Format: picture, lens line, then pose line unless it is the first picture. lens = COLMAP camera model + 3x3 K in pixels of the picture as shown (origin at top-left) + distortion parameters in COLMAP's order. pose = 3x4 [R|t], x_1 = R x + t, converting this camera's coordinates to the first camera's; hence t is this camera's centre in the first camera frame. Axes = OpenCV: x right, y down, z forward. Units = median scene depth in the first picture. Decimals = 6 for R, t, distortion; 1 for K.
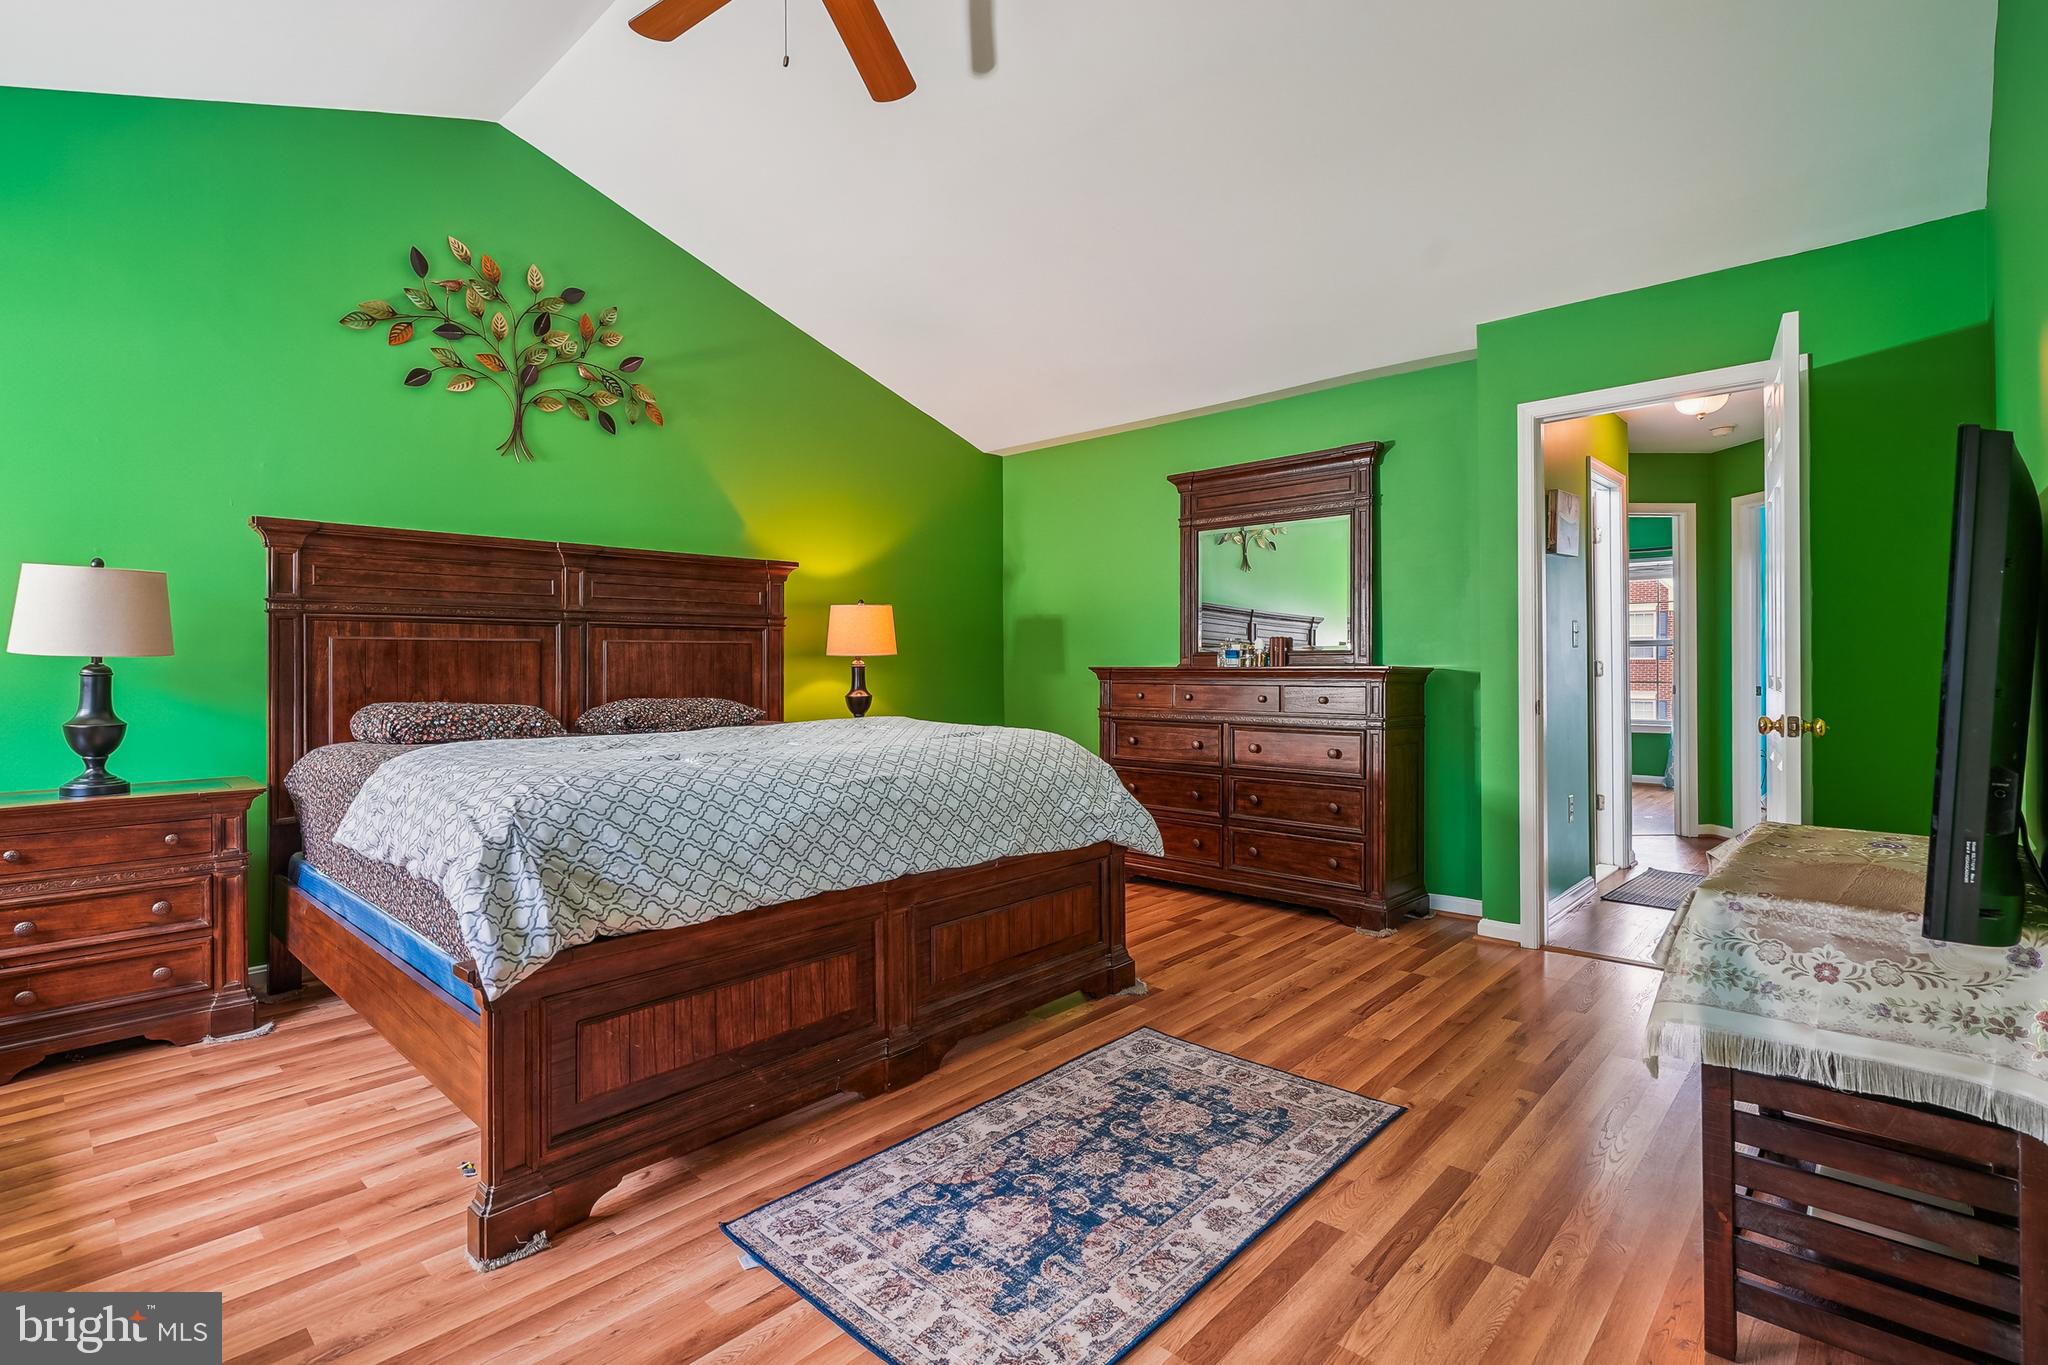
lens RADIAL K [[955.9, 0, 1038.5], [0, 955.9, 668.9], [0, 0, 1]] dist [-0.011381, 0.000192]
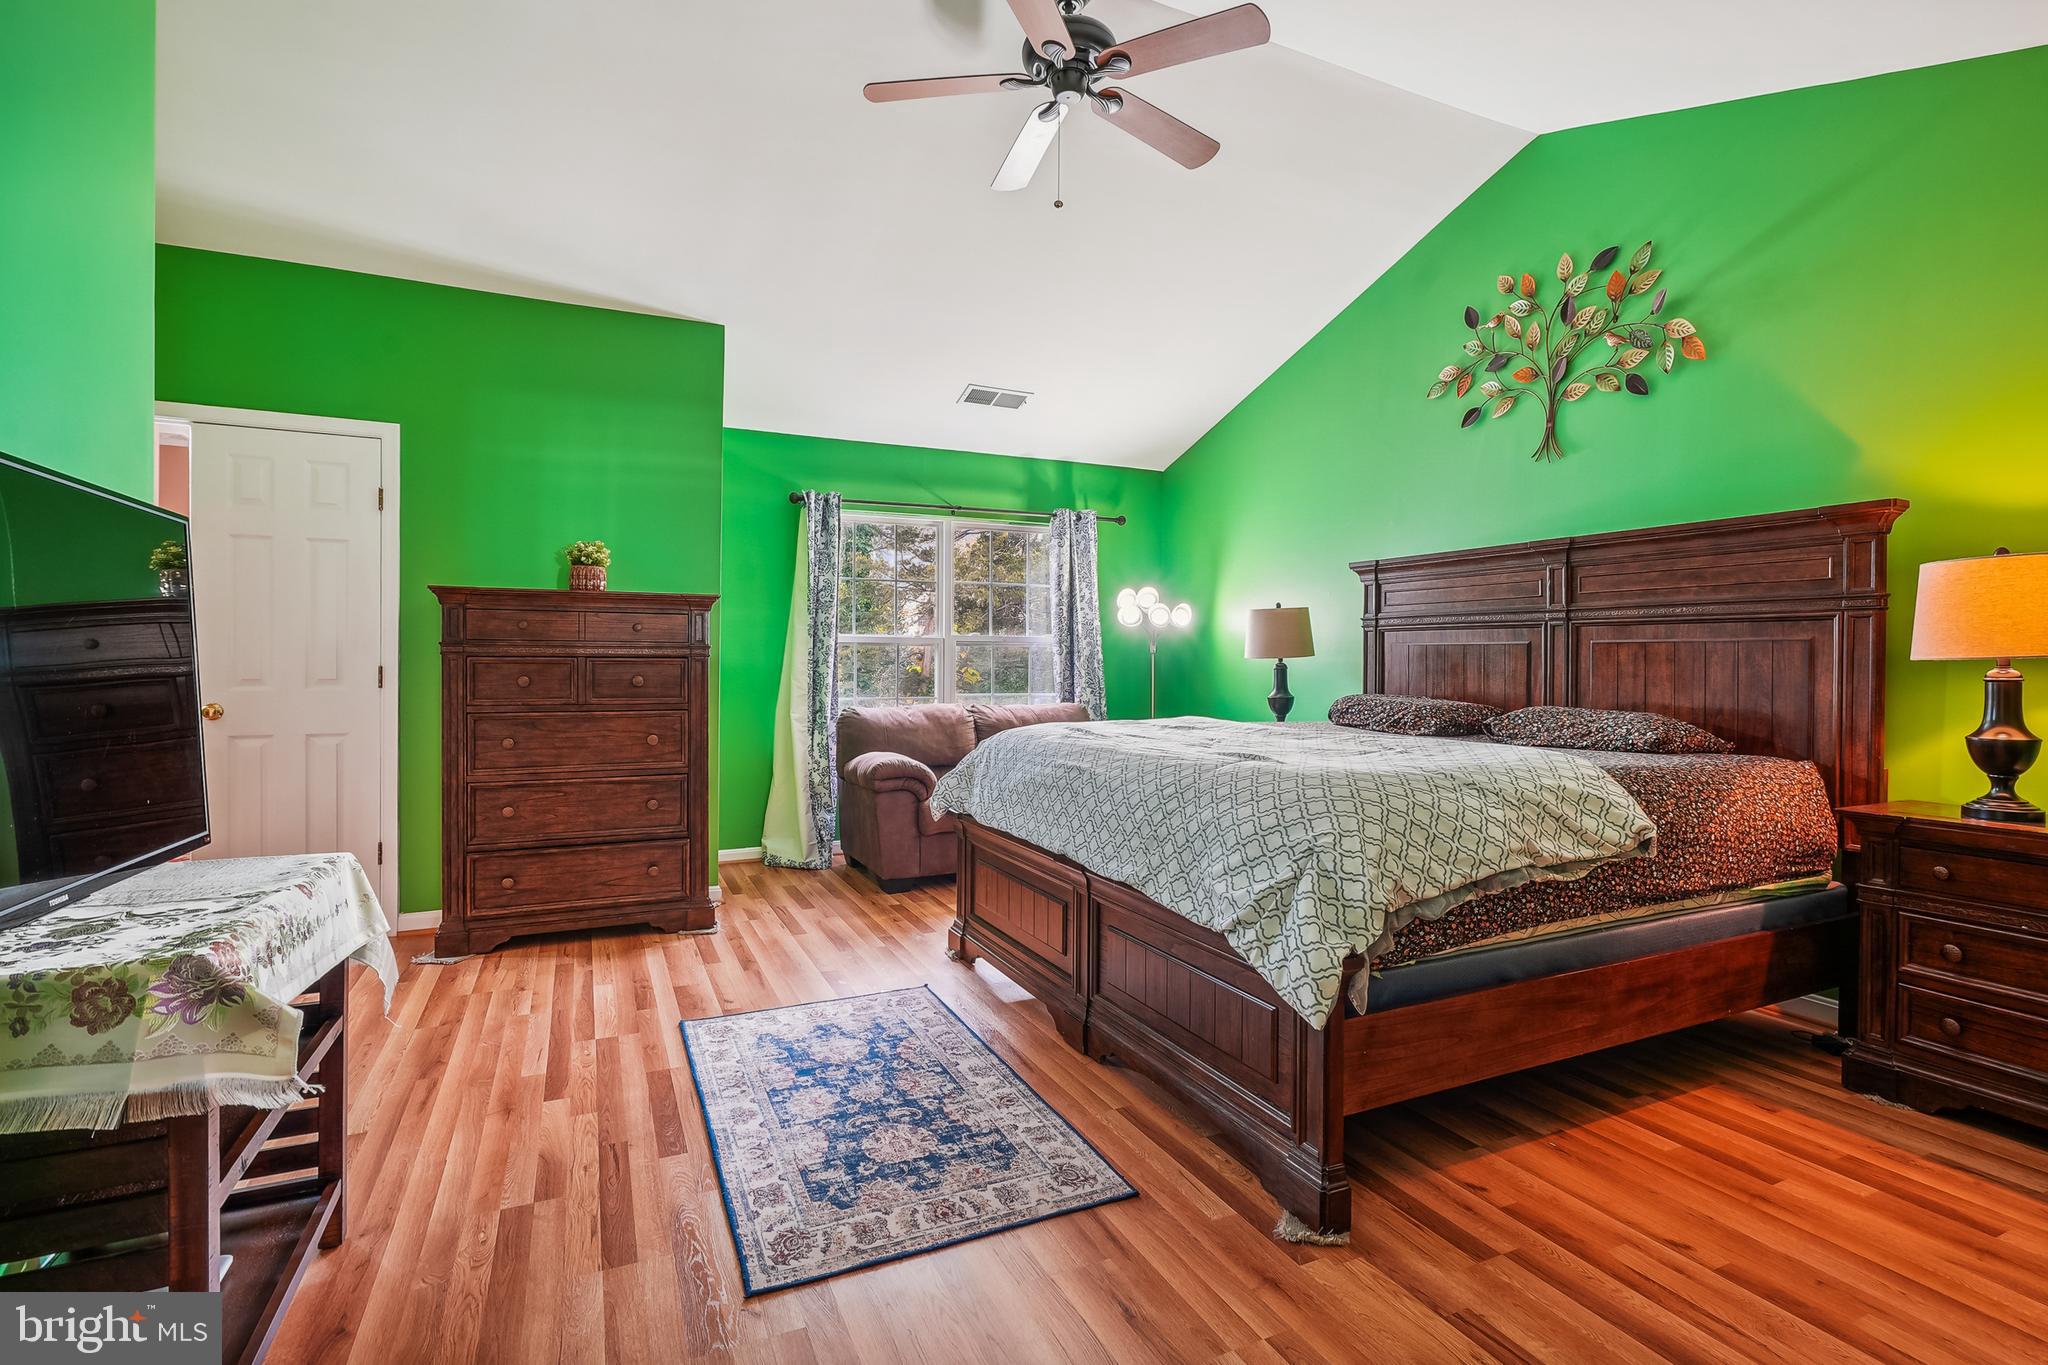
lens RADIAL K [[955.9, 0, 1037.2], [0, 955.9, 669.3], [0, 0, 1]] dist [-0.011381, 0.000192]
pose [[-0.377297, 0.013633, -0.925992, 0.971083], [-0.010072, 0.999772, 0.018823, -0.025508], [0.926038, 0.016429, -0.377073, 1.481402]]
